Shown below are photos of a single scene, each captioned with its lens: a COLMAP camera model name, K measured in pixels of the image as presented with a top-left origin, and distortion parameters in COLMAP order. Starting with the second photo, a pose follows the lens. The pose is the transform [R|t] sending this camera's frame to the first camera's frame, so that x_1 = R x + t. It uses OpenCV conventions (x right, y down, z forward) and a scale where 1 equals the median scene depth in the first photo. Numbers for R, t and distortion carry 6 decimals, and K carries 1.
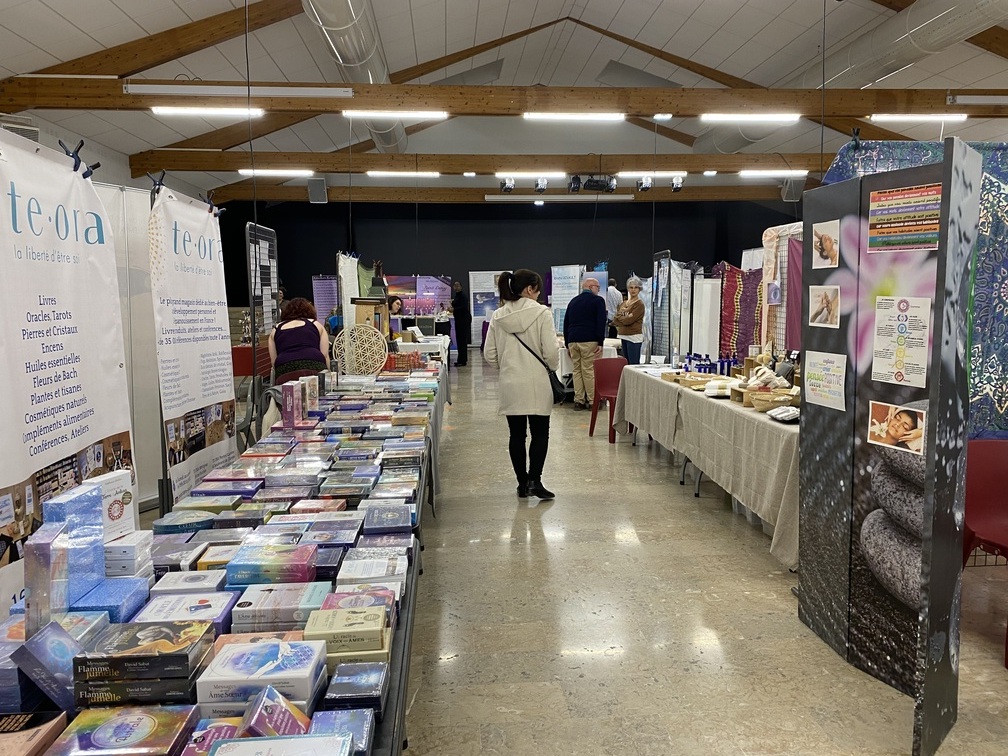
lens RADIAL K [[783.5, 0, 500.3], [0, 783.5, 385.2], [0, 0, 1]] dist [0.018700, -0.023913]
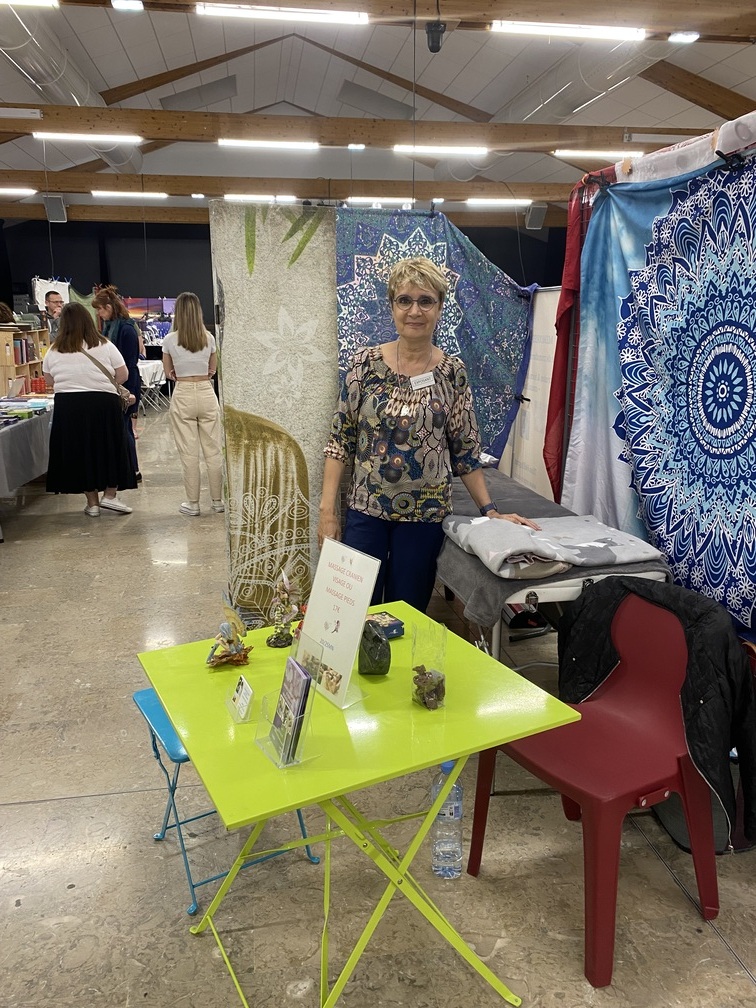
lens RADIAL K [[783.5, 0, 383.1], [0, 783.5, 497.2], [0, 0, 1]] dist [0.018700, -0.023913]
pose [[0.994338, -0.020417, 0.104286, 0.120275], [0.008755, 0.993772, 0.111092, 0.003913], [-0.105904, -0.109550, 0.988323, -0.081084]]
